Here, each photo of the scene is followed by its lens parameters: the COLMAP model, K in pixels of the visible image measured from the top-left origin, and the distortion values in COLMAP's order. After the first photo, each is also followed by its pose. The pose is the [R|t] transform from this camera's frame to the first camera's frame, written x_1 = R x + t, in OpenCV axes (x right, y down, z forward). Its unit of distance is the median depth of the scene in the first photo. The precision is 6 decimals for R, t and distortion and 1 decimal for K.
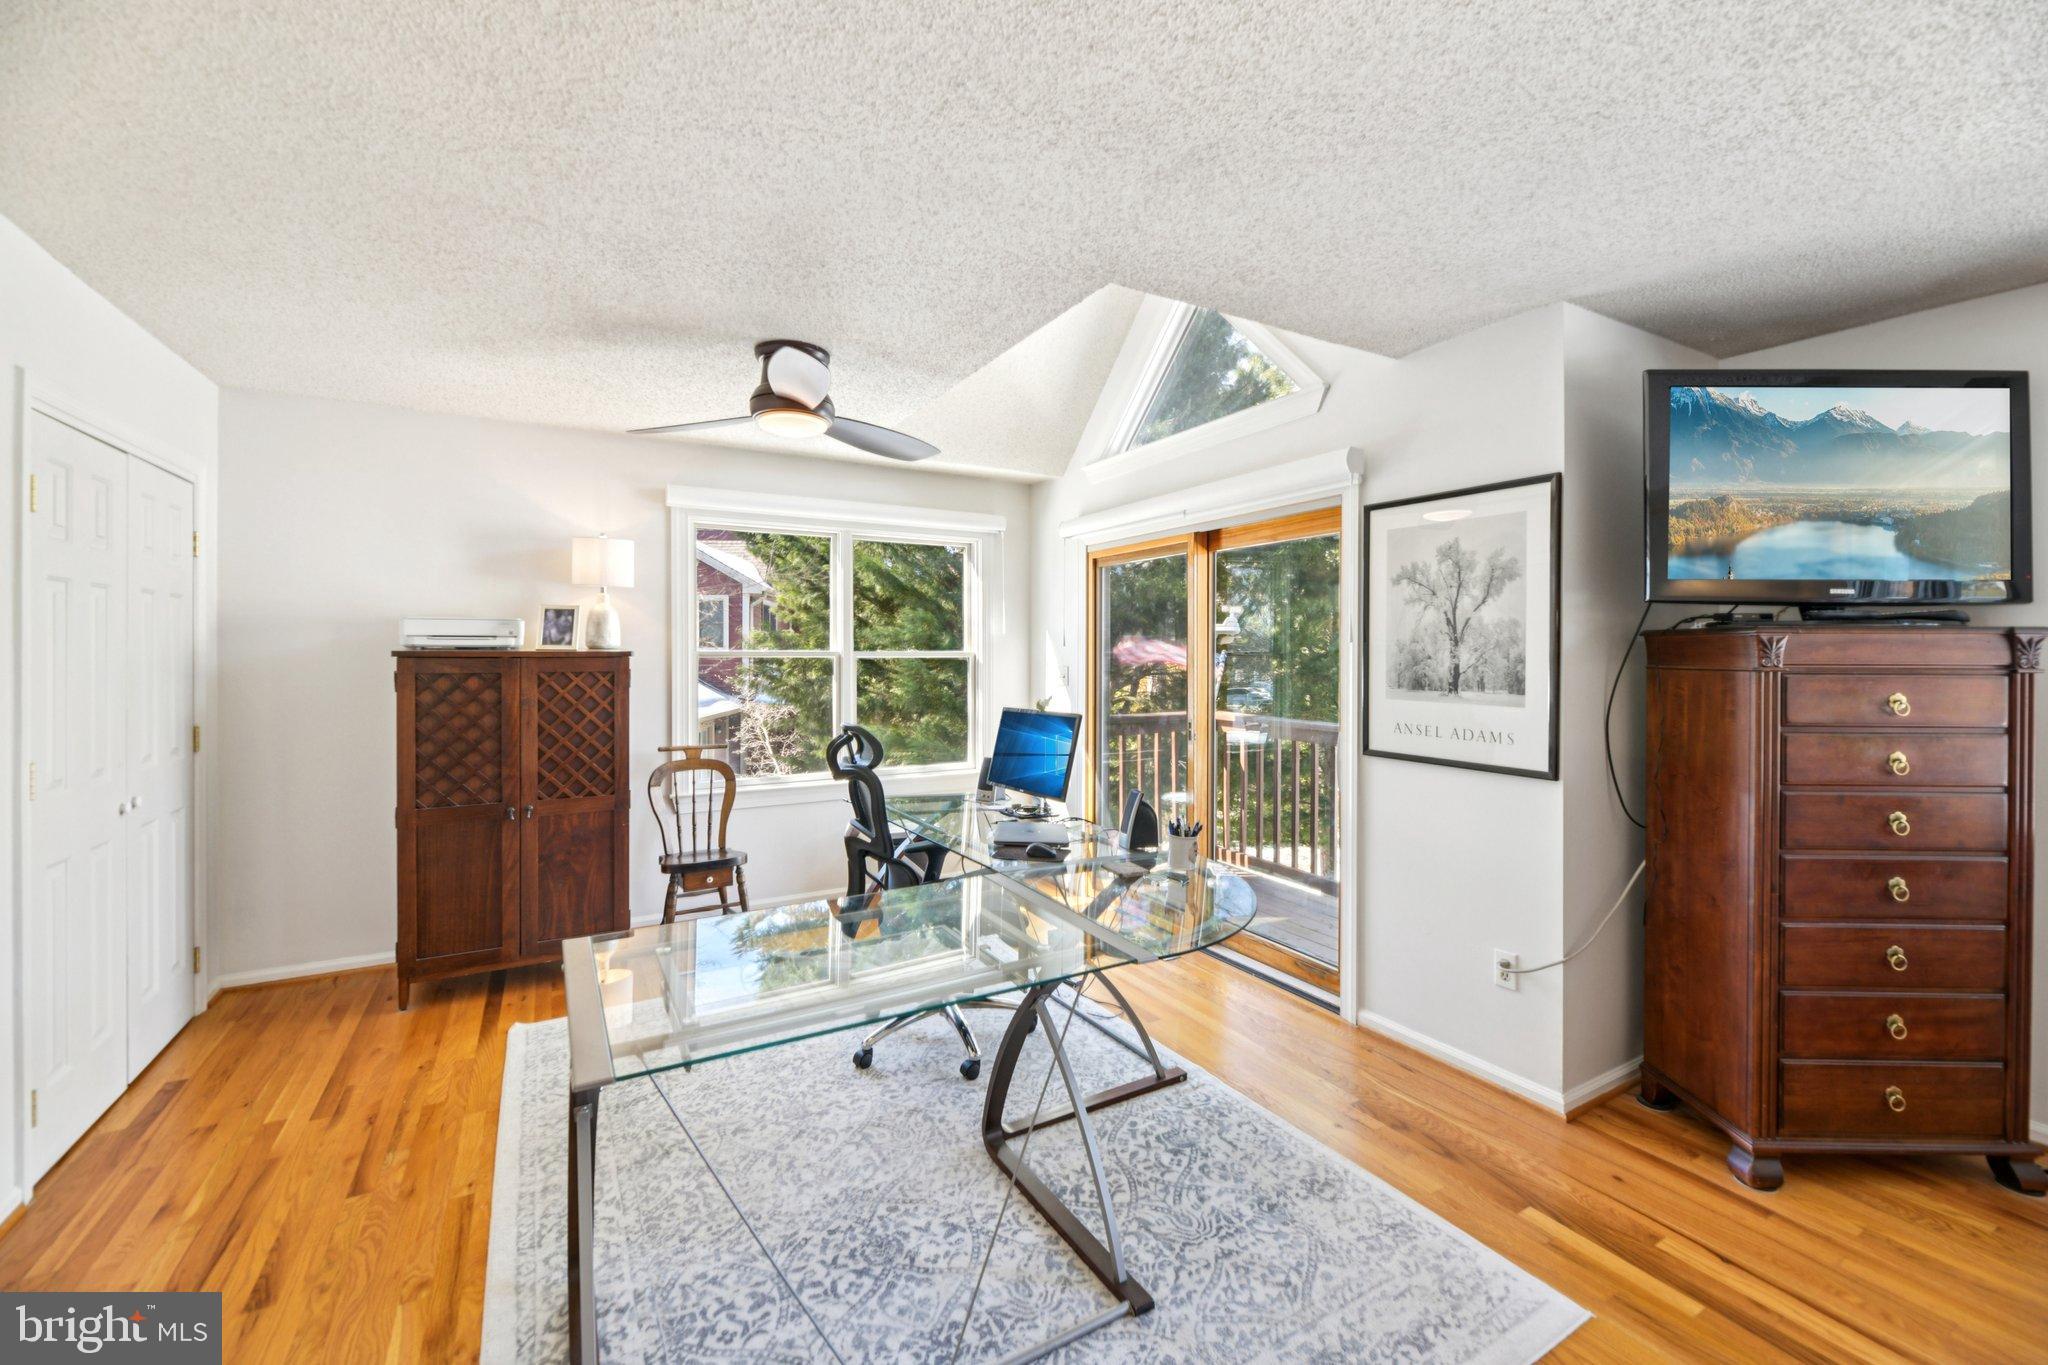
lens RADIAL K [[827.2, 0, 1027.3], [0, 827.2, 687.2], [0, 0, 1]] dist [-0.003561, 0.000235]
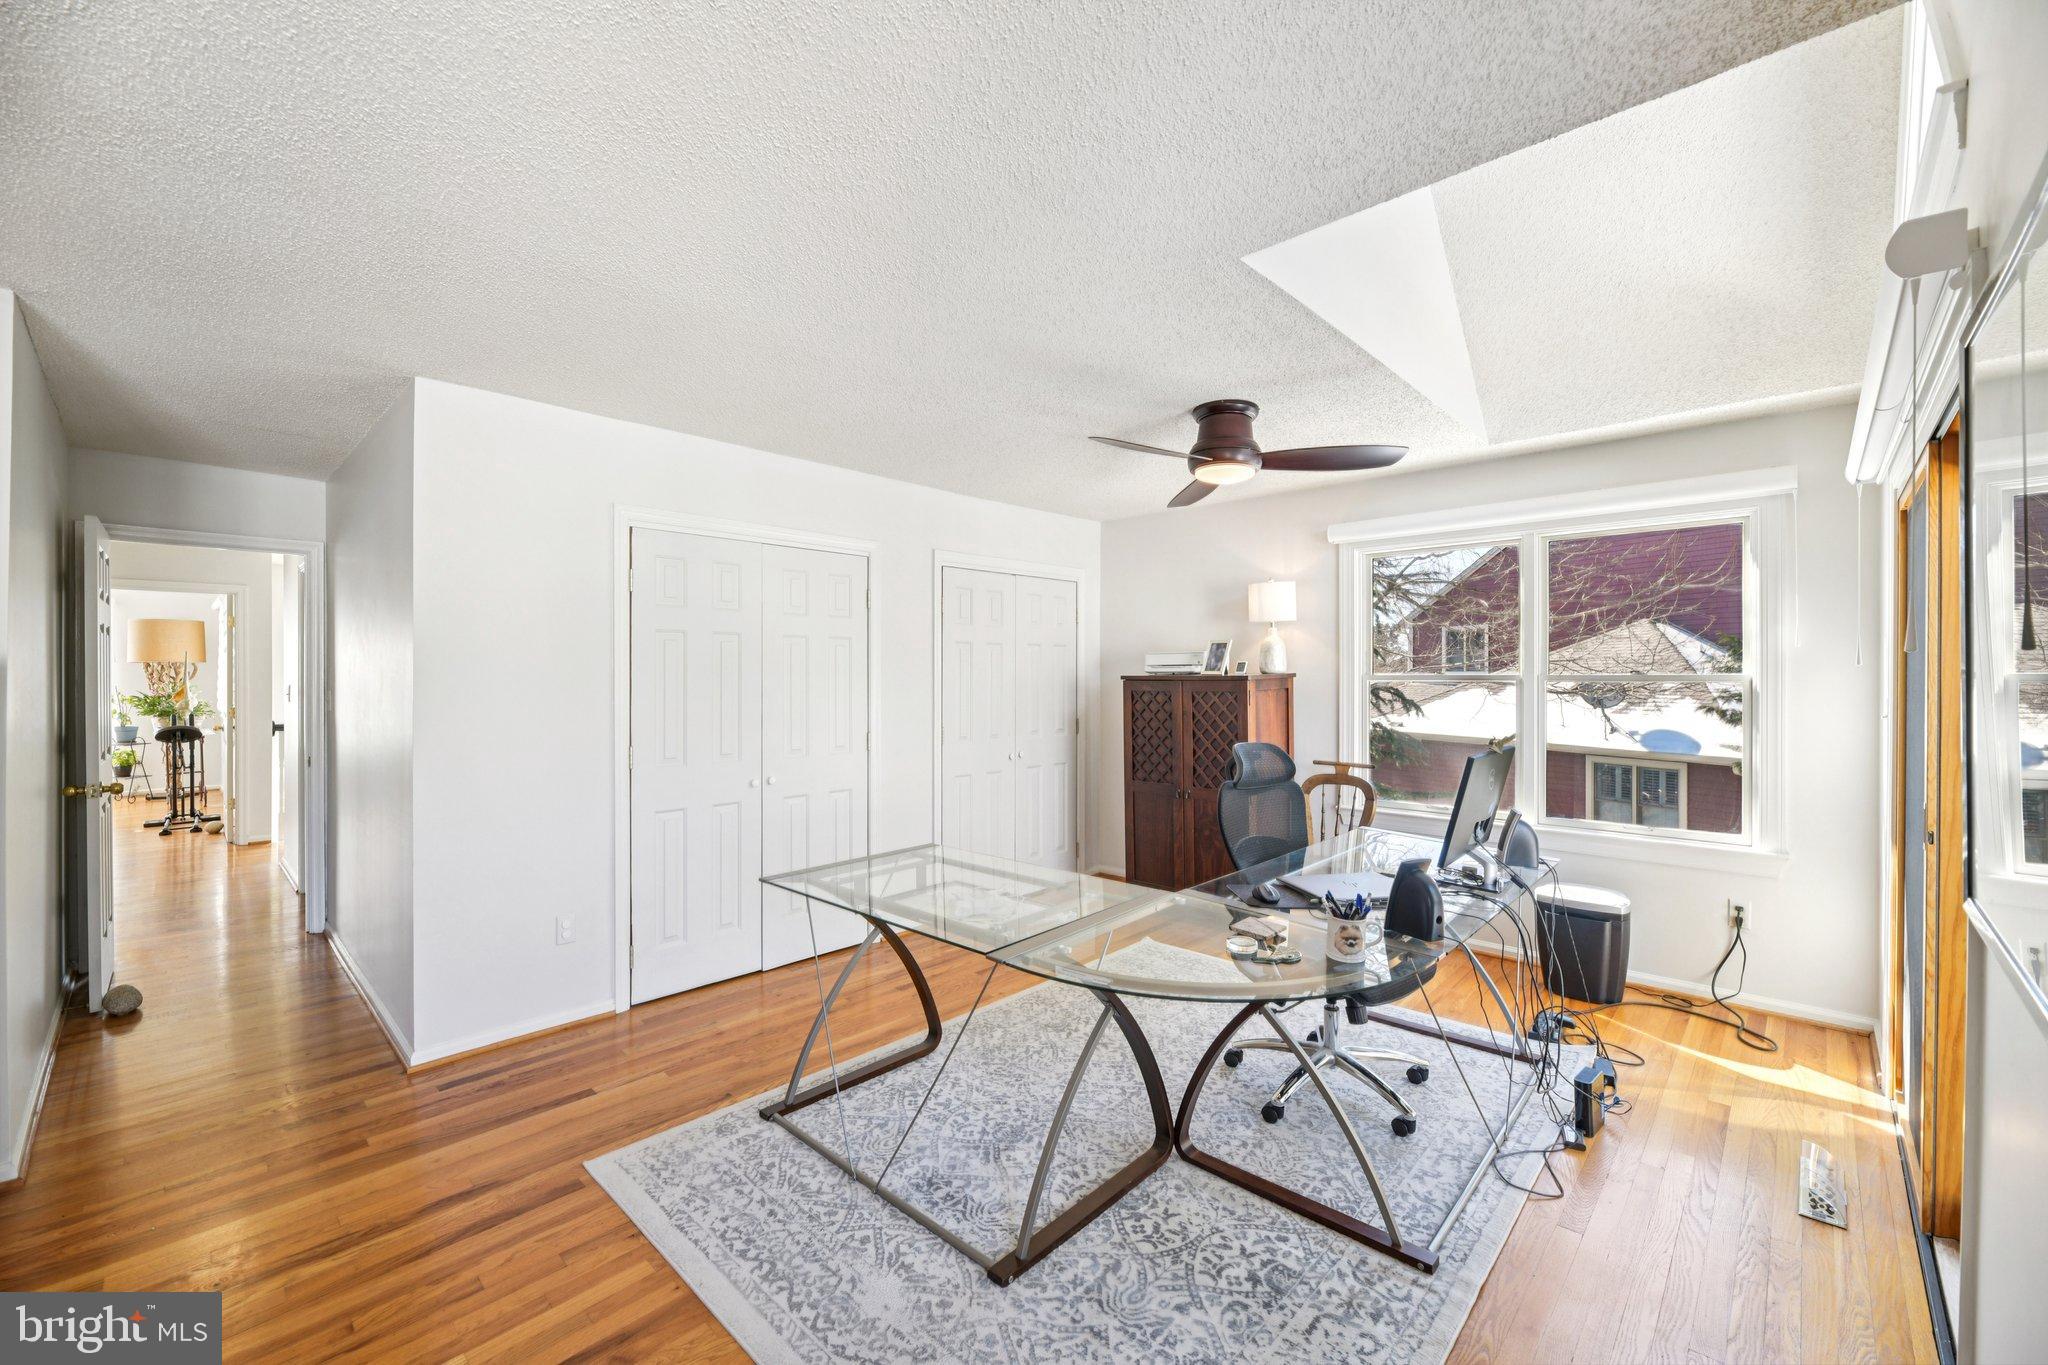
lens RADIAL K [[827.2, 0, 1040.9], [0, 827.2, 678.2], [0, 0, 1]] dist [-0.003561, 0.000235]
pose [[0.302123, -0.001269, -0.953268, 0.611342], [-0.035706, 0.999282, -0.012647, -0.012958], [0.952600, 0.037858, 0.301861, 0.357123]]
